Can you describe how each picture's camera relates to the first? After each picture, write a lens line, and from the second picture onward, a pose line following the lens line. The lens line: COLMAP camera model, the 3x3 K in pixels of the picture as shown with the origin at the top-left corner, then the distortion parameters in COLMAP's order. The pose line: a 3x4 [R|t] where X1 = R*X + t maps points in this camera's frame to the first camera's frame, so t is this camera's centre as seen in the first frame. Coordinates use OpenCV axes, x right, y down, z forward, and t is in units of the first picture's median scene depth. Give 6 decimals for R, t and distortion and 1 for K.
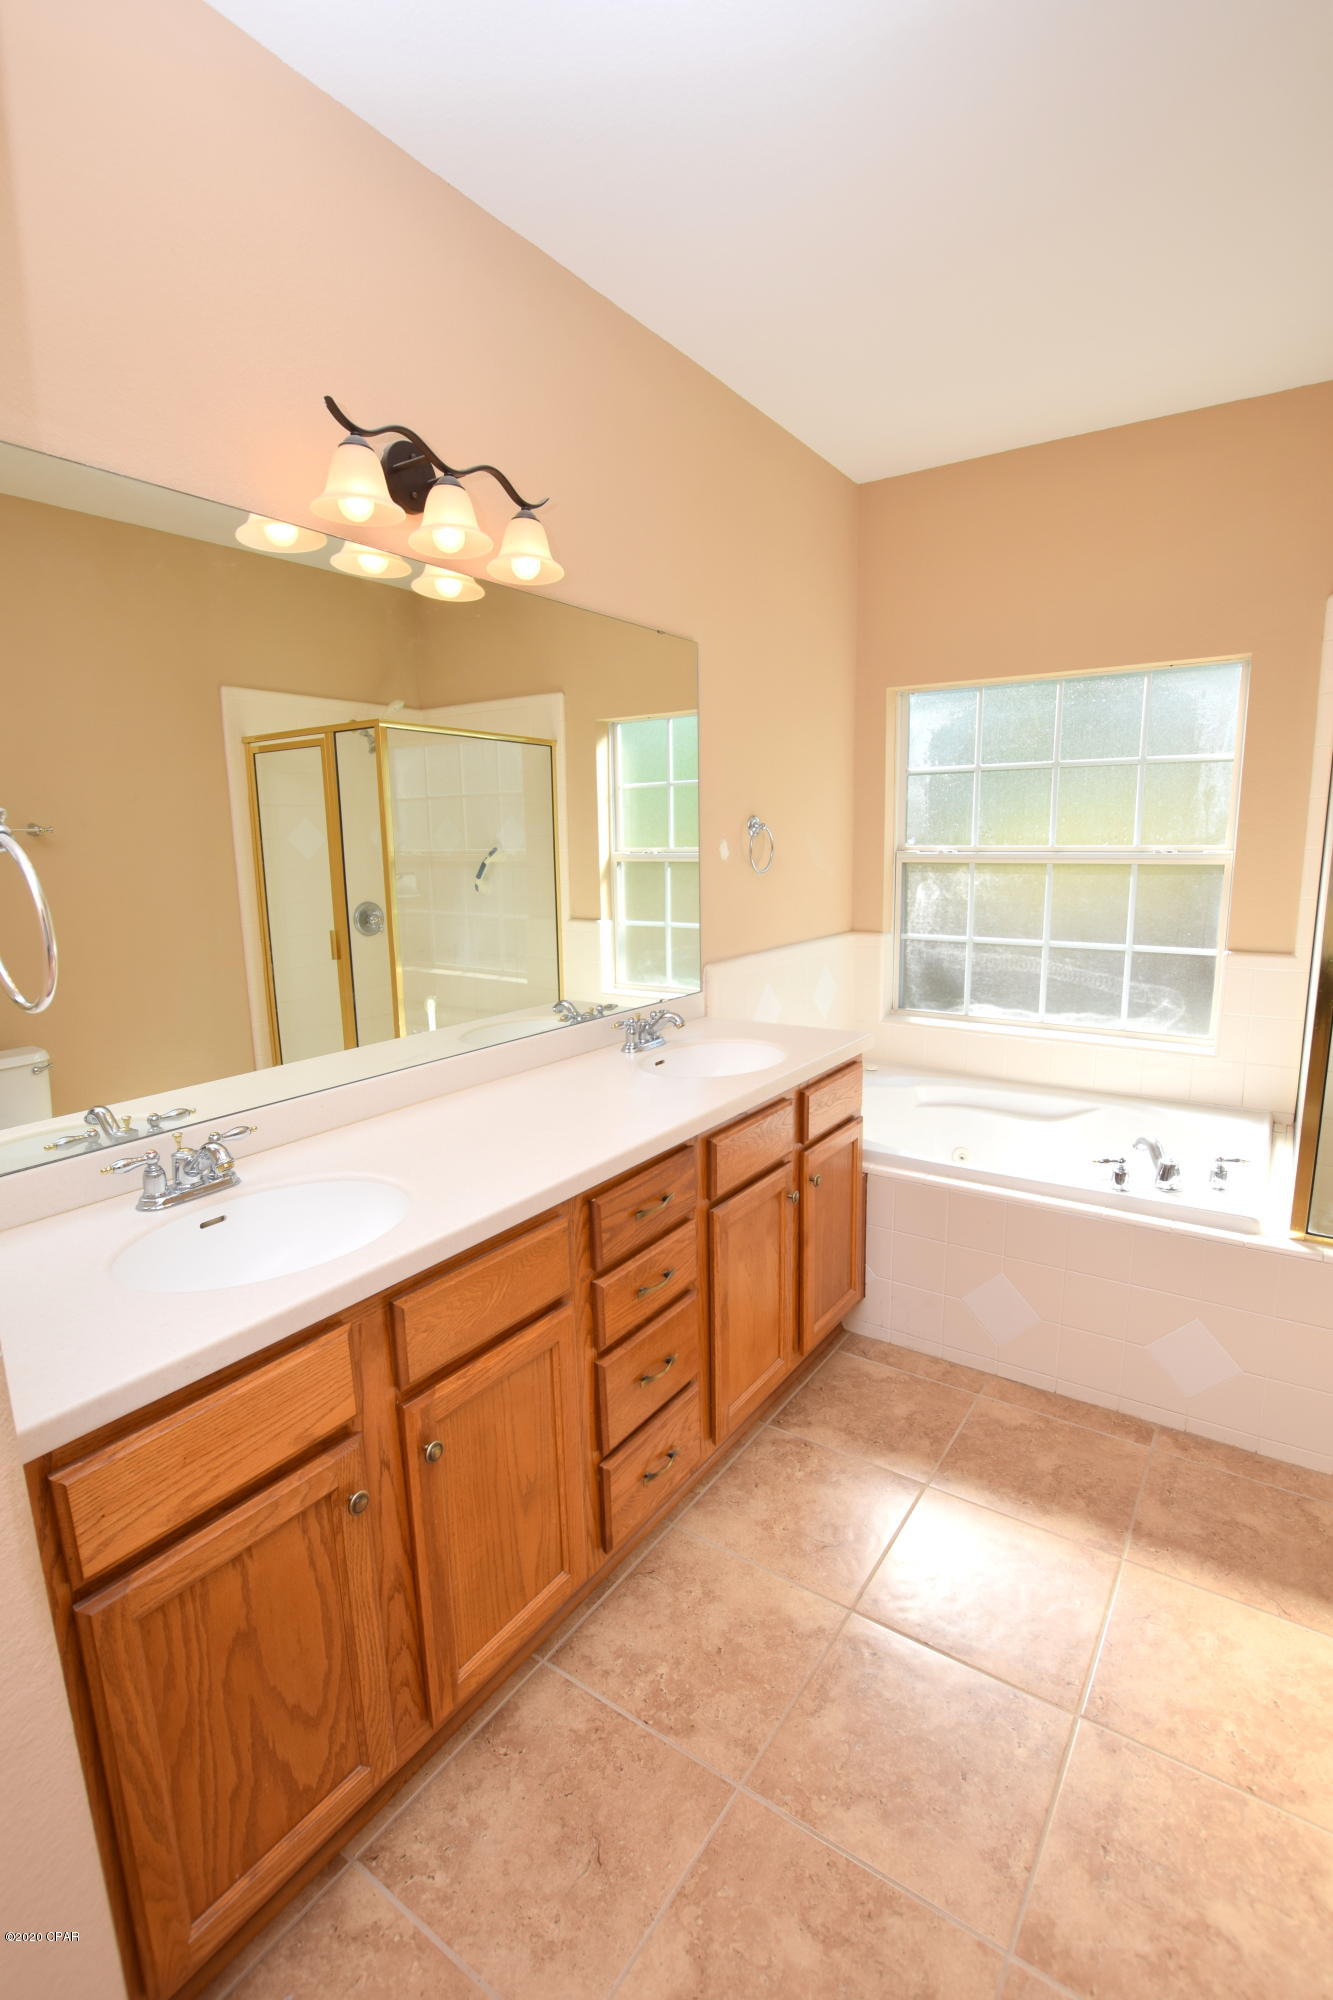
lens RADIAL K [[924.3, 0, 669.0], [0, 924.3, 1006.6], [0, 0, 1]] dist [-0.031698, 0.003031]
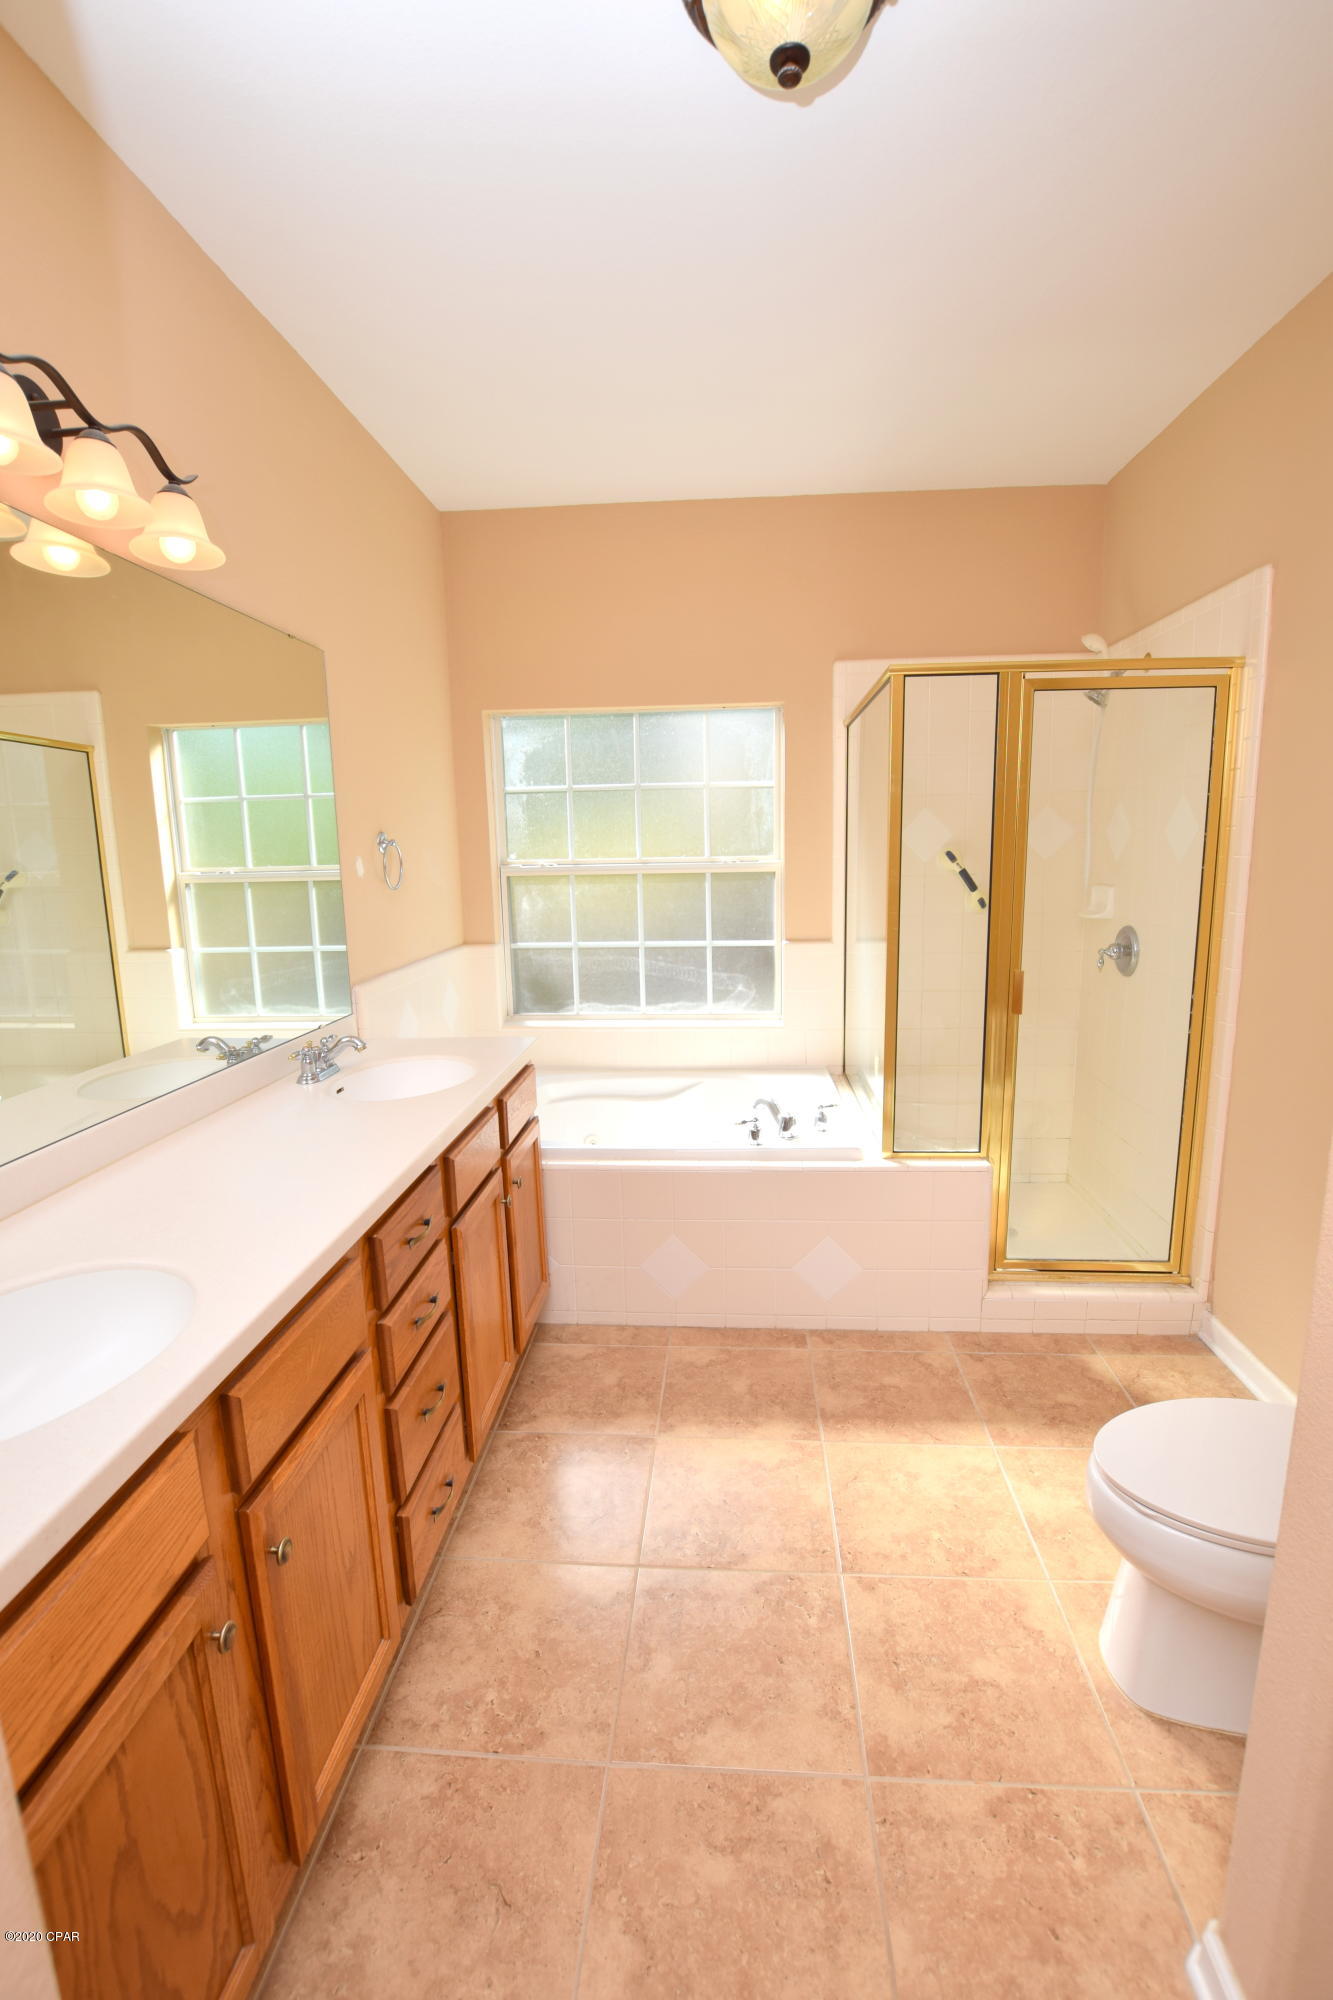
lens RADIAL K [[896.2, 0, 667.7], [0, 896.2, 1007.7], [0, 0, 1]] dist [-0.032816, 0.004396]
pose [[0.864772, -0.090788, 0.493889, -0.176723], [0.096982, 0.995200, 0.013129, -0.003604], [-0.492710, 0.036545, 0.869426, 0.038737]]
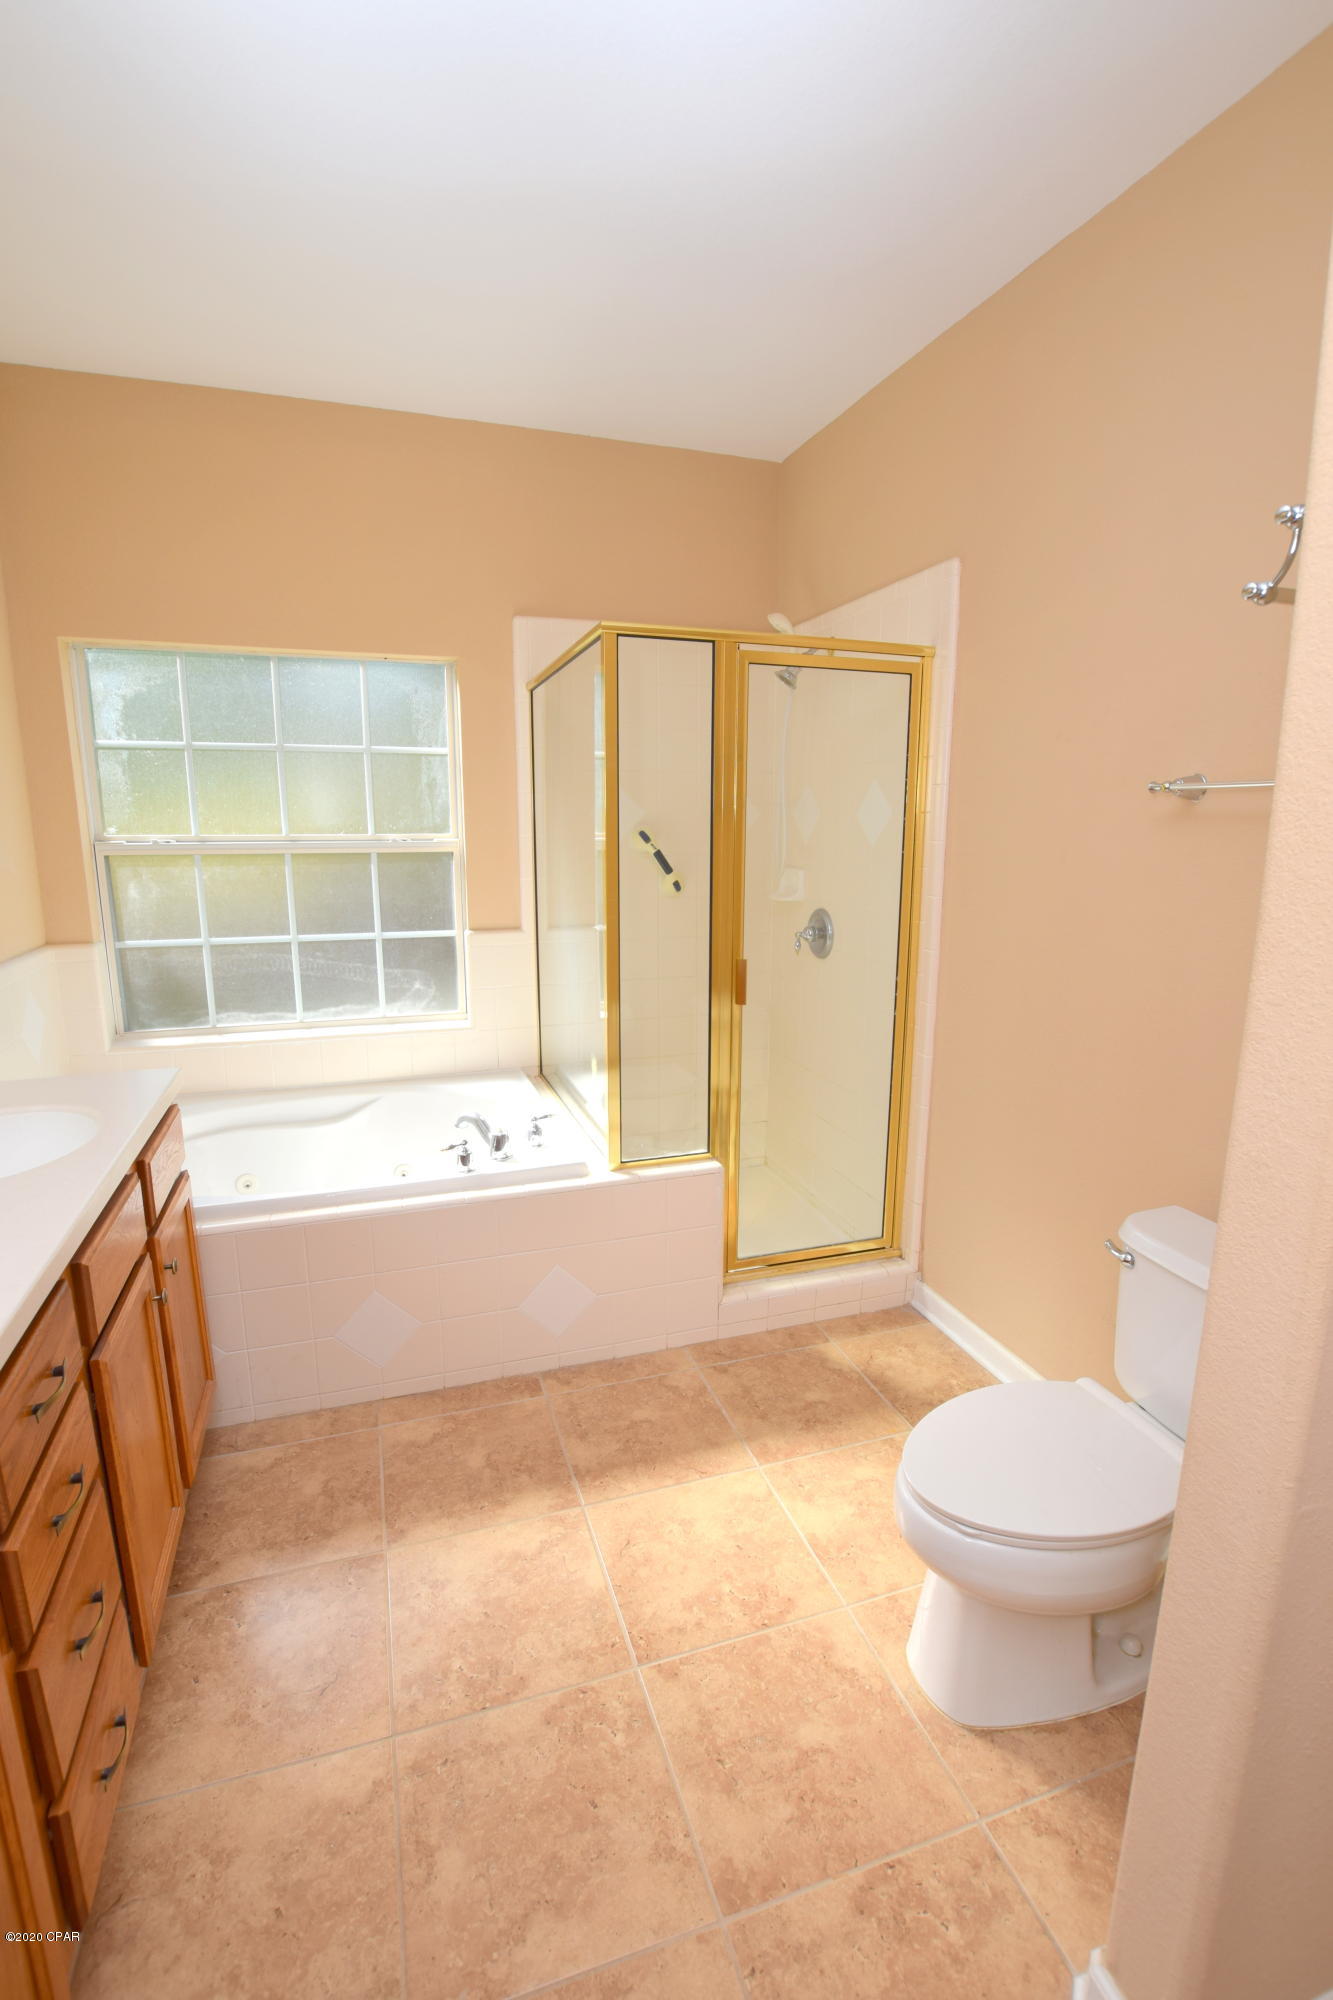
lens RADIAL K [[924.3, 0, 669.0], [0, 924.3, 1006.6], [0, 0, 1]] dist [-0.031698, 0.003031]
pose [[0.602271, -0.141203, 0.785704, -0.166259], [0.131331, 0.988347, 0.076950, -0.033298], [-0.787414, 0.056843, 0.613798, 0.187829]]
